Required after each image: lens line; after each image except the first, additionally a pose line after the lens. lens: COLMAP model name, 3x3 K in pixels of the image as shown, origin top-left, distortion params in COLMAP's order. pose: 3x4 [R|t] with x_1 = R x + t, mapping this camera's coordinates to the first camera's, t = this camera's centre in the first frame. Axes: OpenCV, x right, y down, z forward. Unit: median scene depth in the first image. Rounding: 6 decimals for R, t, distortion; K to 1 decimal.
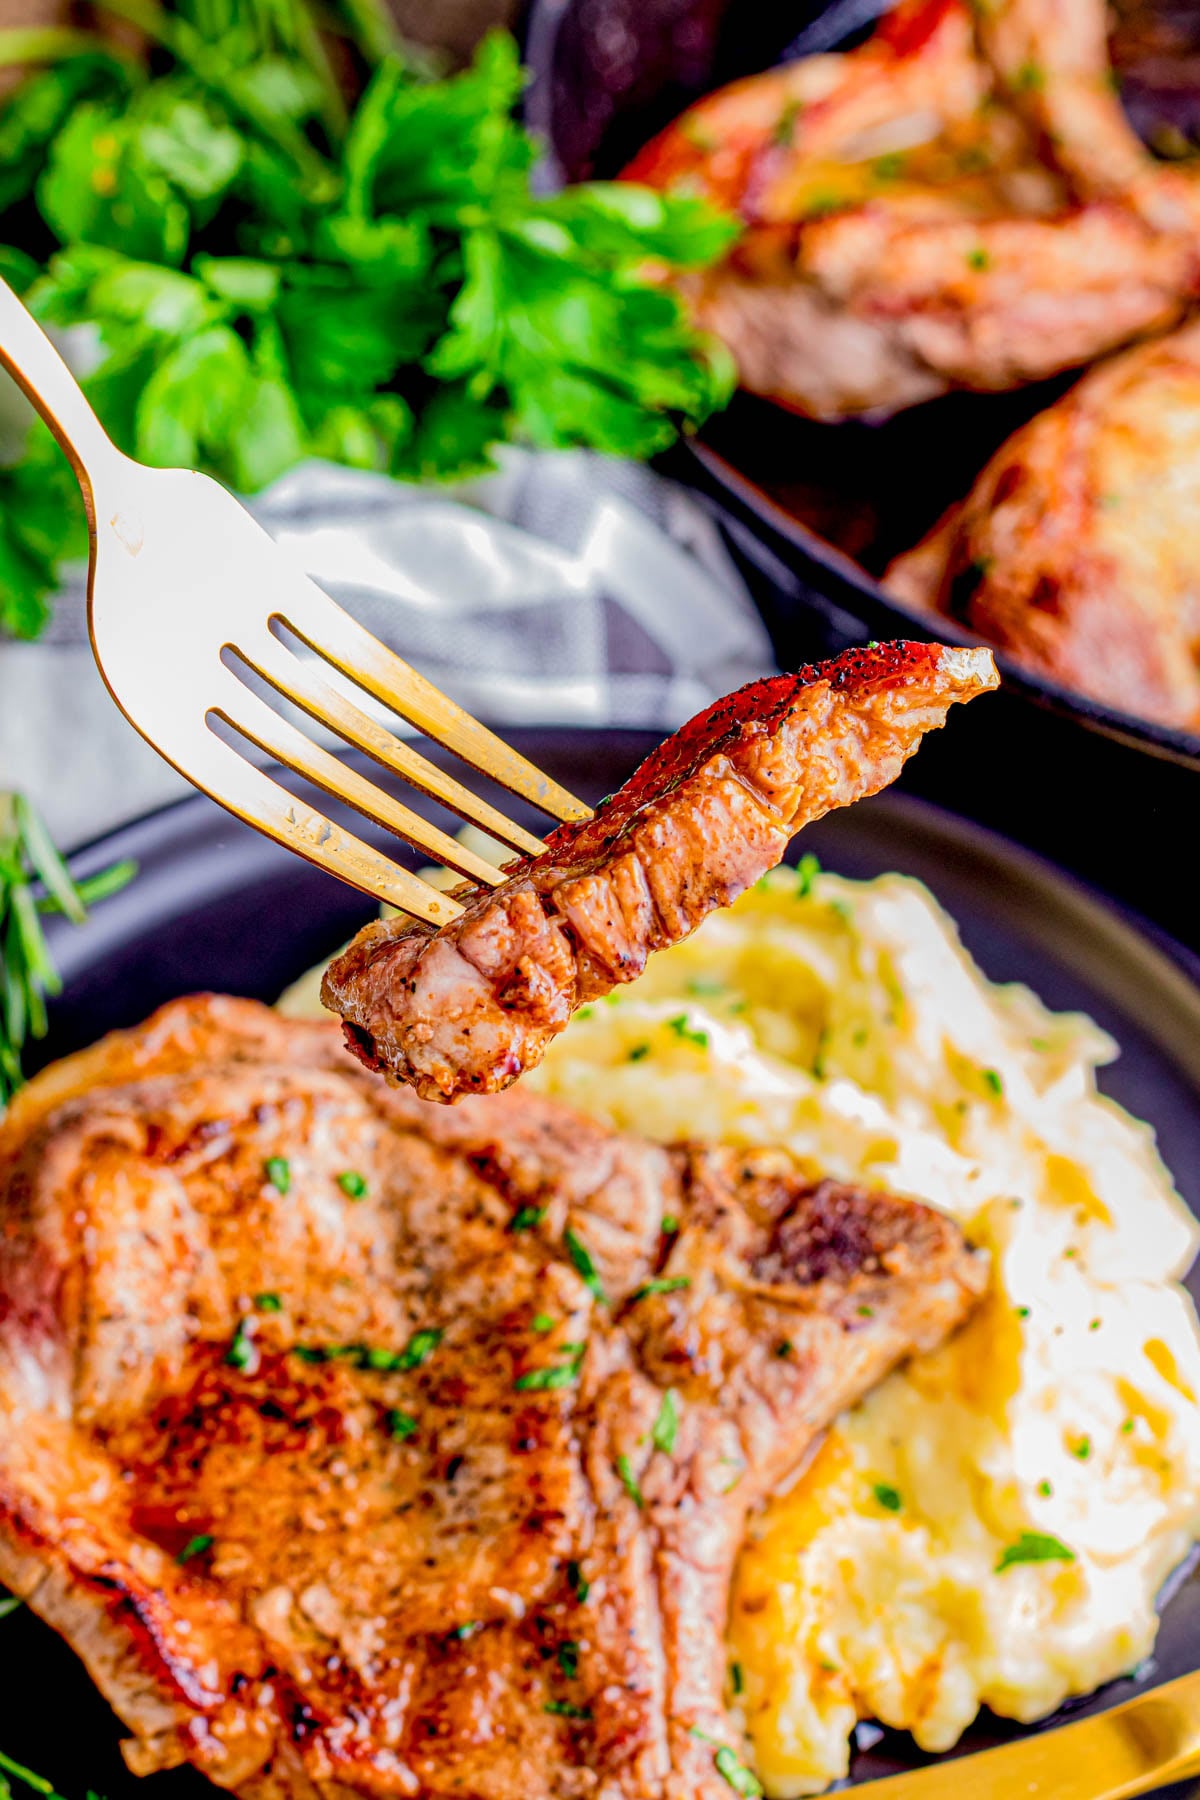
lens RADIAL K [[4492.3, 0, 640.4], [0, 4492.3, 899.9], [0, 0, 1]] dist [0.015388, -0.282704]
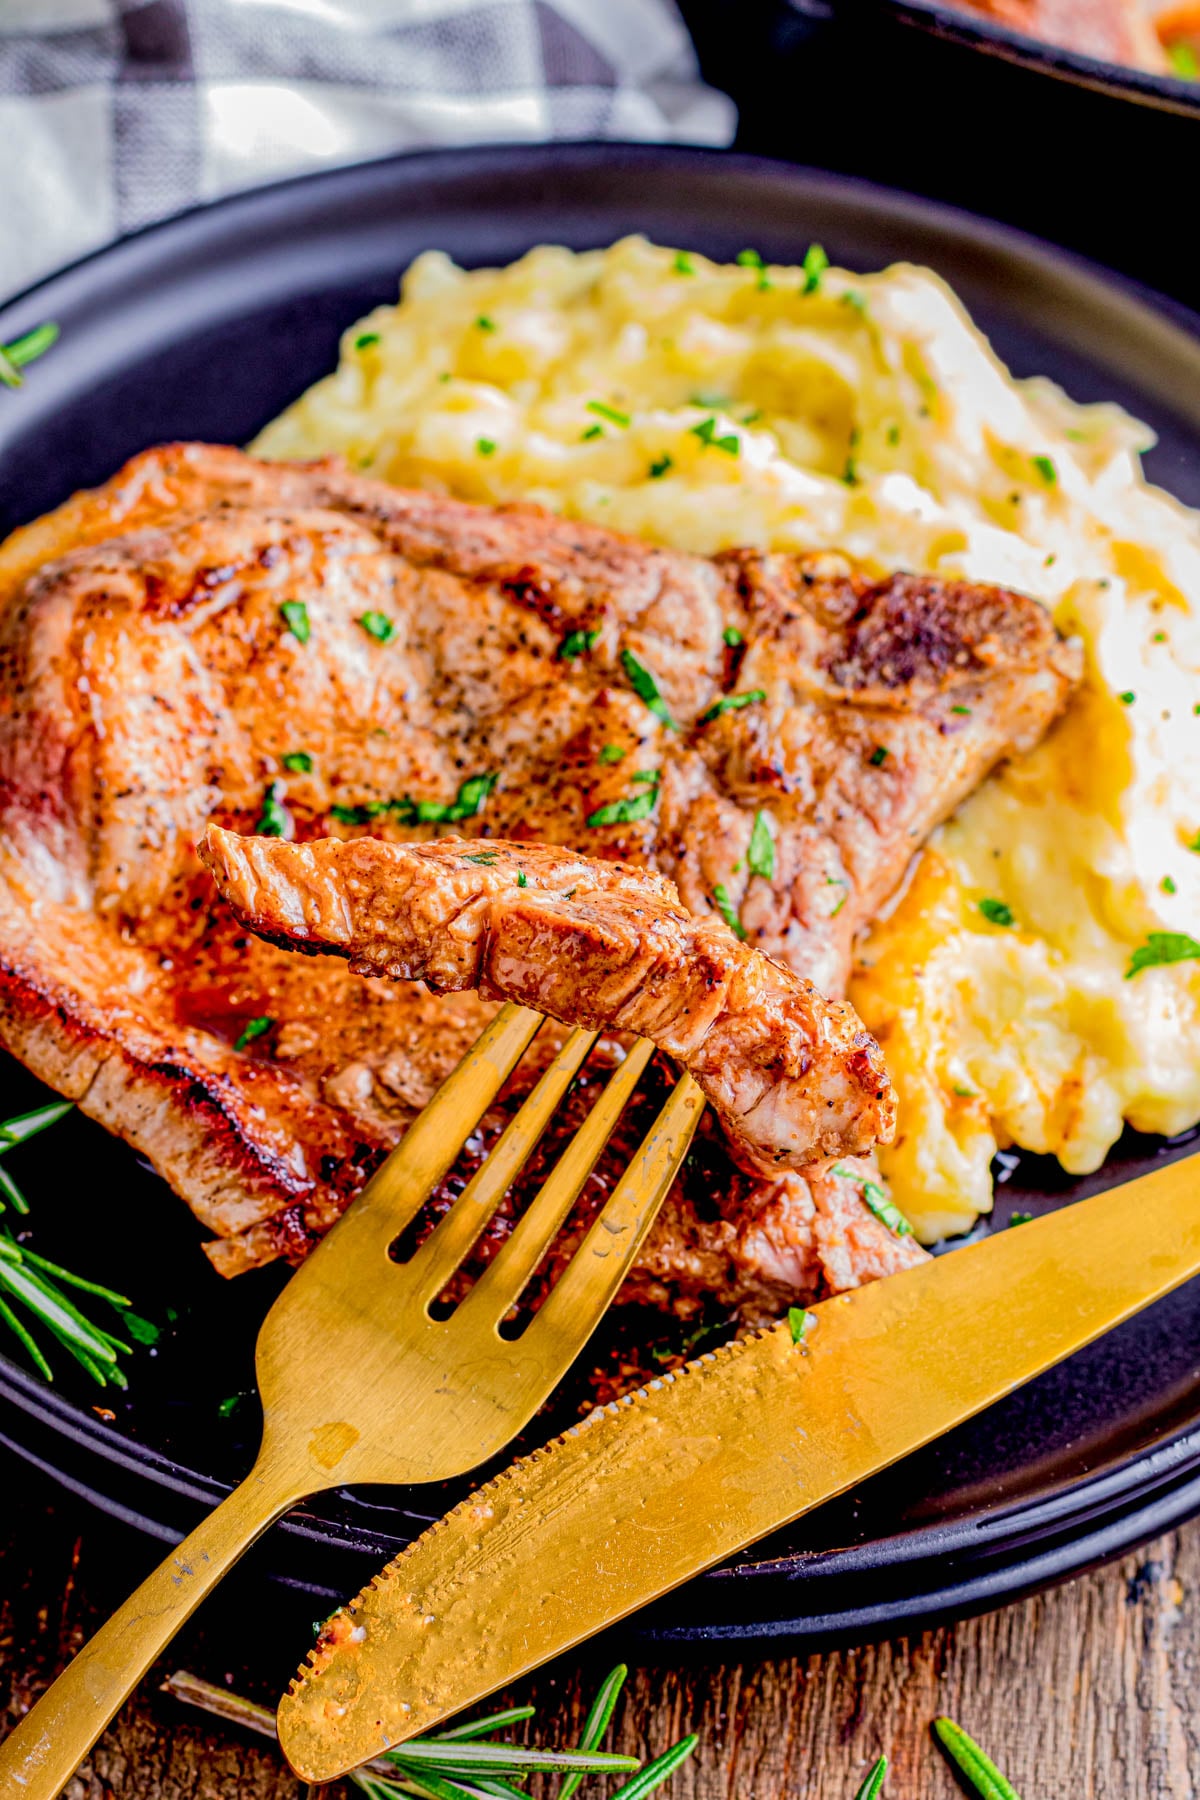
lens RADIAL K [[4492.3, 0, 640.4], [0, 4492.3, 899.9], [0, 0, 1]] dist [0.015388, -0.282704]
pose [[0.991921, -0.089302, 0.090097, -0.098872], [0.083469, 0.994285, 0.066564, 0.063165], [-0.095527, -0.058506, 0.993706, 0.097002]]
